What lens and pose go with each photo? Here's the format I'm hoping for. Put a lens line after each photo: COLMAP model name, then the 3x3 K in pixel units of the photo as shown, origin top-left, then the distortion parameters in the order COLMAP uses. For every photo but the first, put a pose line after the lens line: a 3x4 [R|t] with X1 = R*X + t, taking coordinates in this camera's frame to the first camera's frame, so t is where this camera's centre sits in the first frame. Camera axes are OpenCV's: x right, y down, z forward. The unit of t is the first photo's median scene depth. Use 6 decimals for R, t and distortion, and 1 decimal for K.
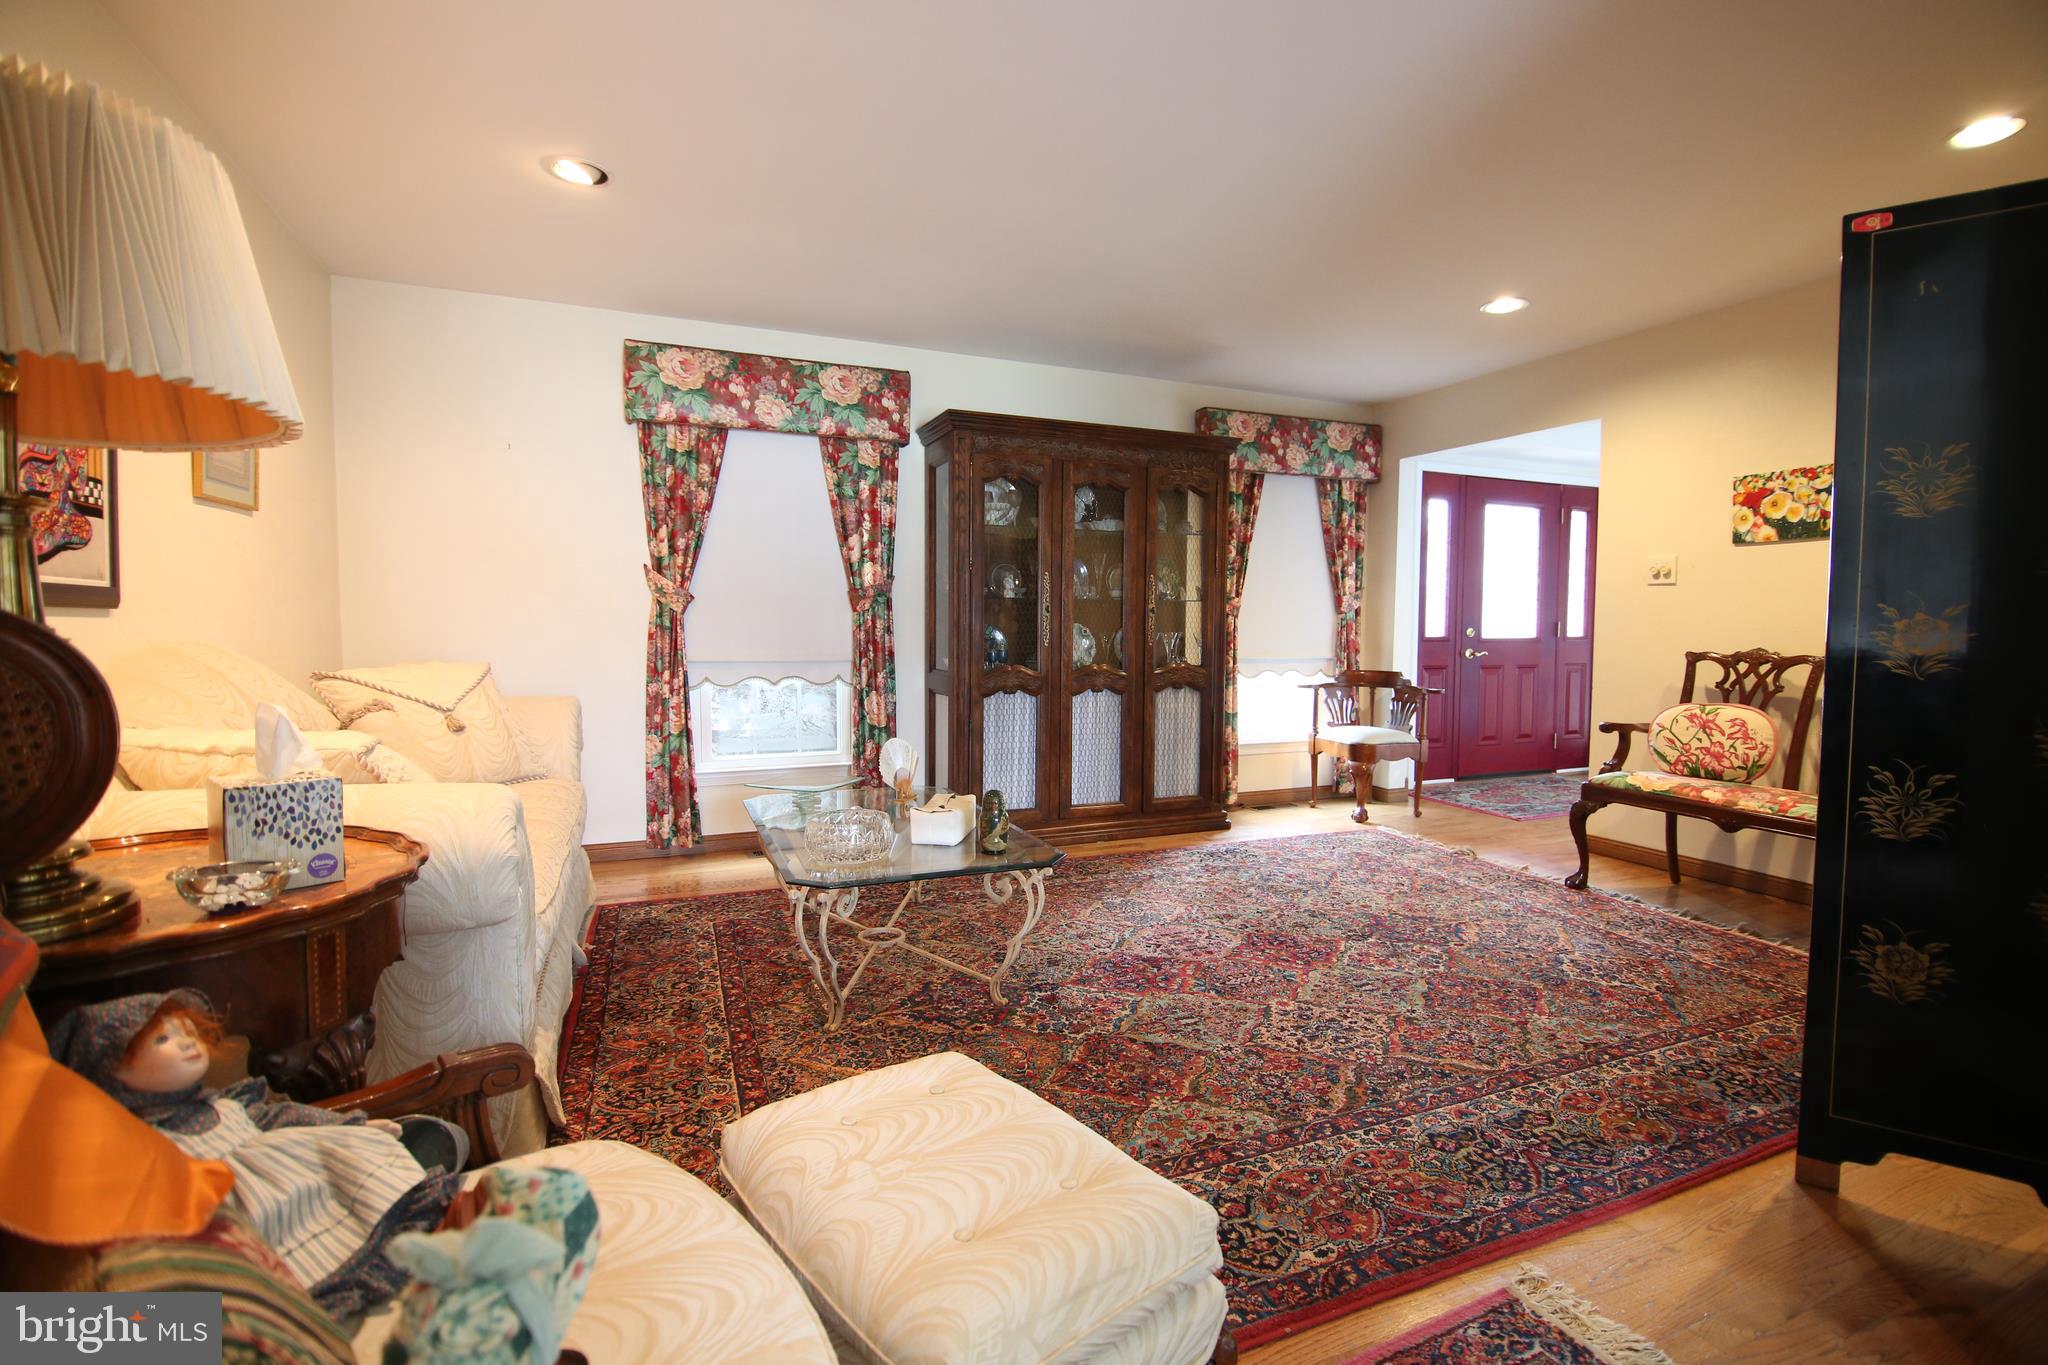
lens RADIAL K [[911.1, 0, 1024.0], [0, 911.1, 680.0], [0, 0, 1]] dist [-0.005204, -0.009169]
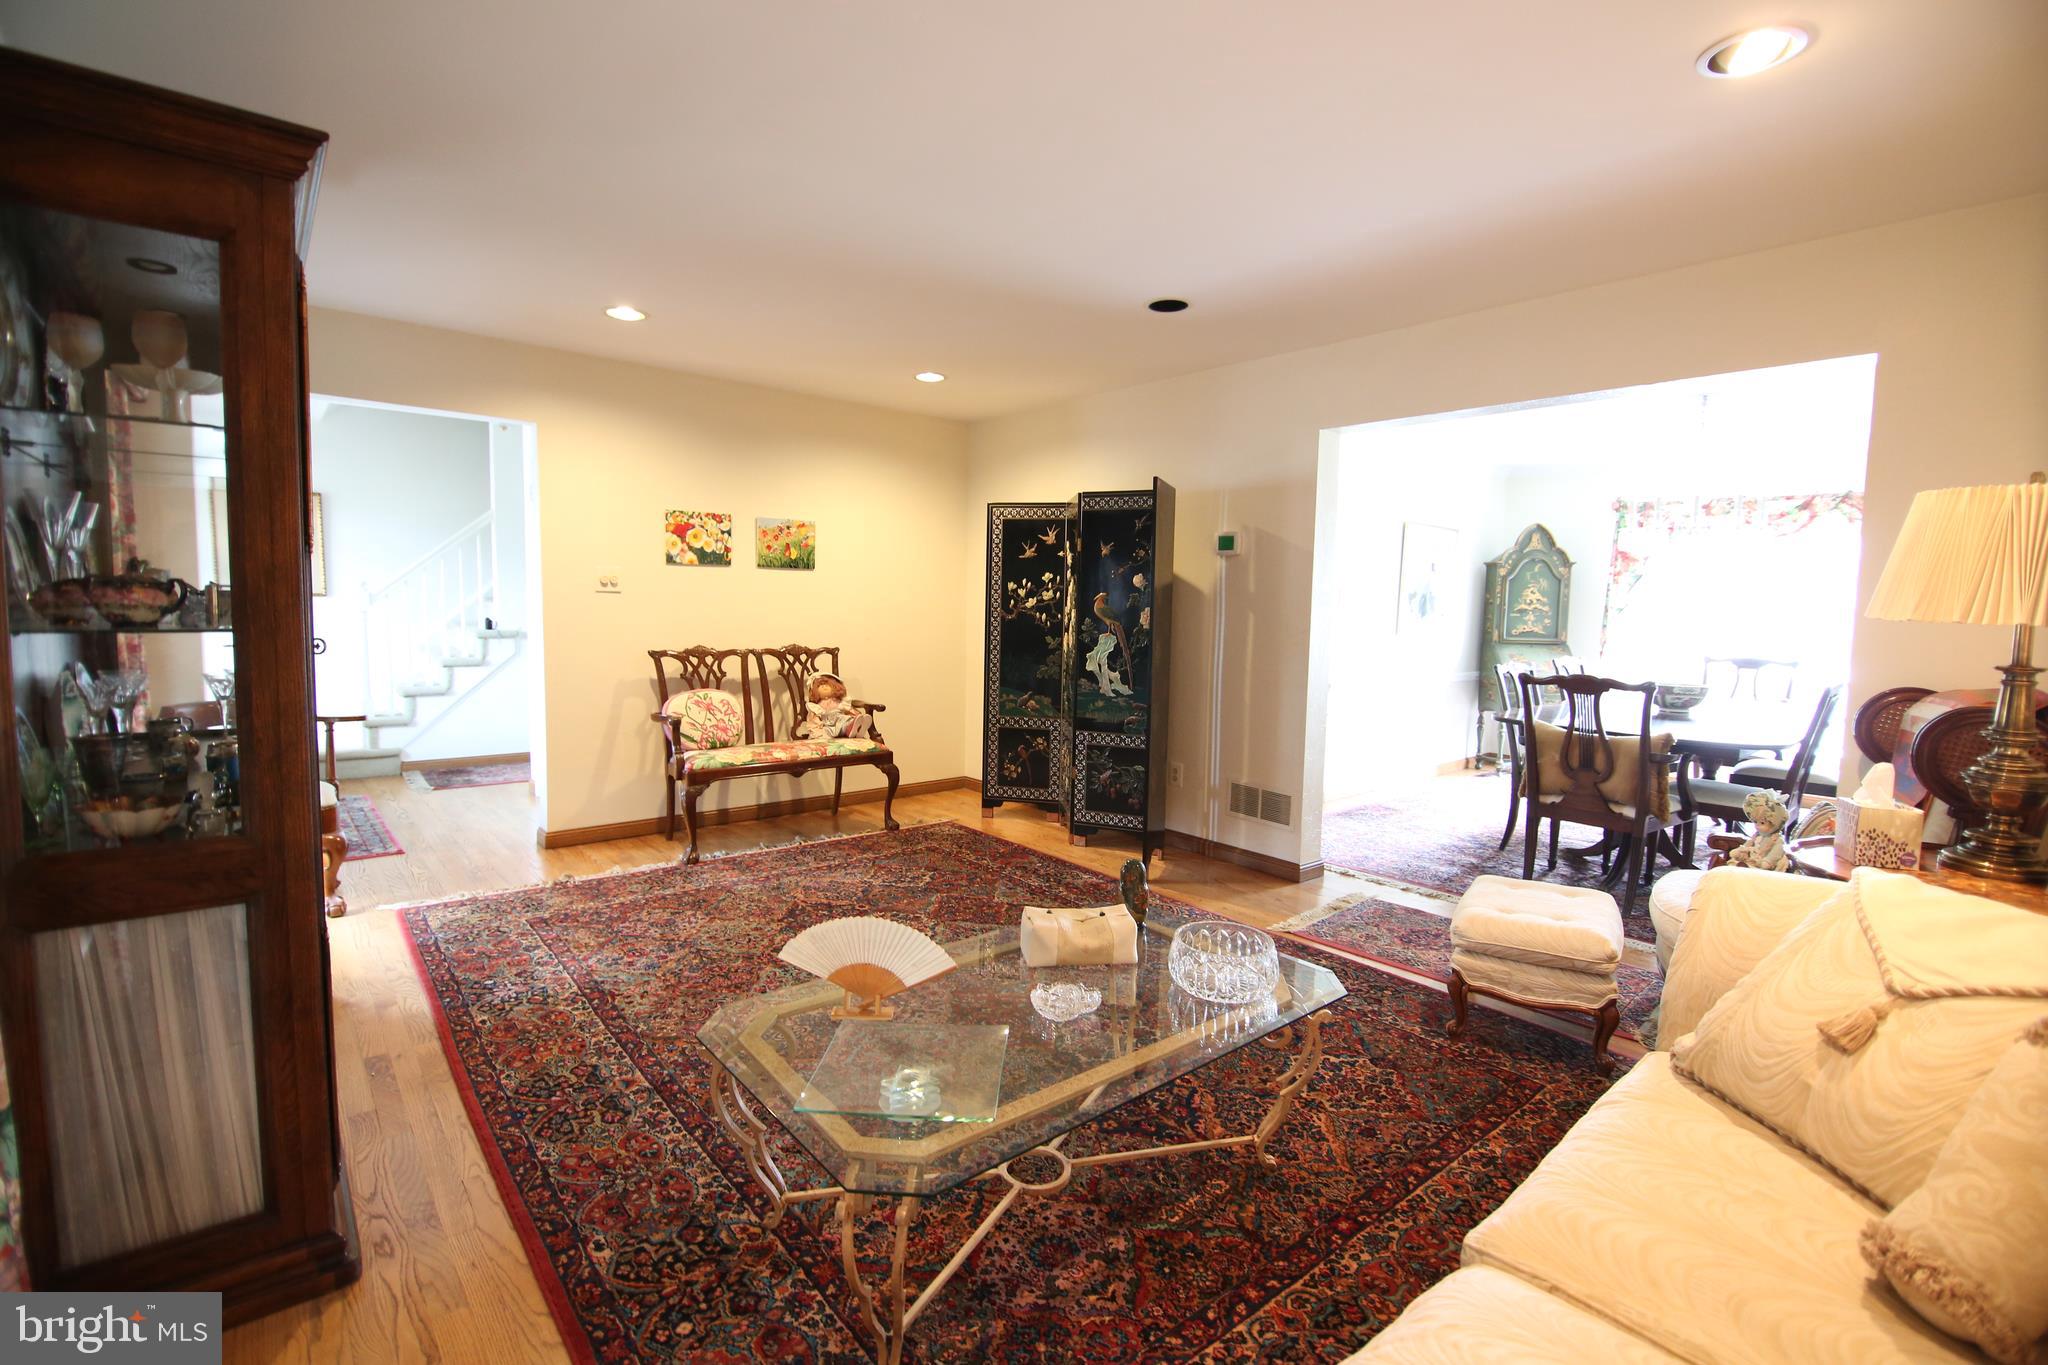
lens RADIAL K [[911.1, 0, 1023.1], [0, 911.1, 675.9], [0, 0, 1]] dist [-0.005204, -0.009169]
pose [[-0.302866, -0.092603, 0.948523, -0.716395], [0.031462, 0.993754, 0.107065, -0.141184], [-0.952514, 0.062269, -0.298061, 1.129749]]
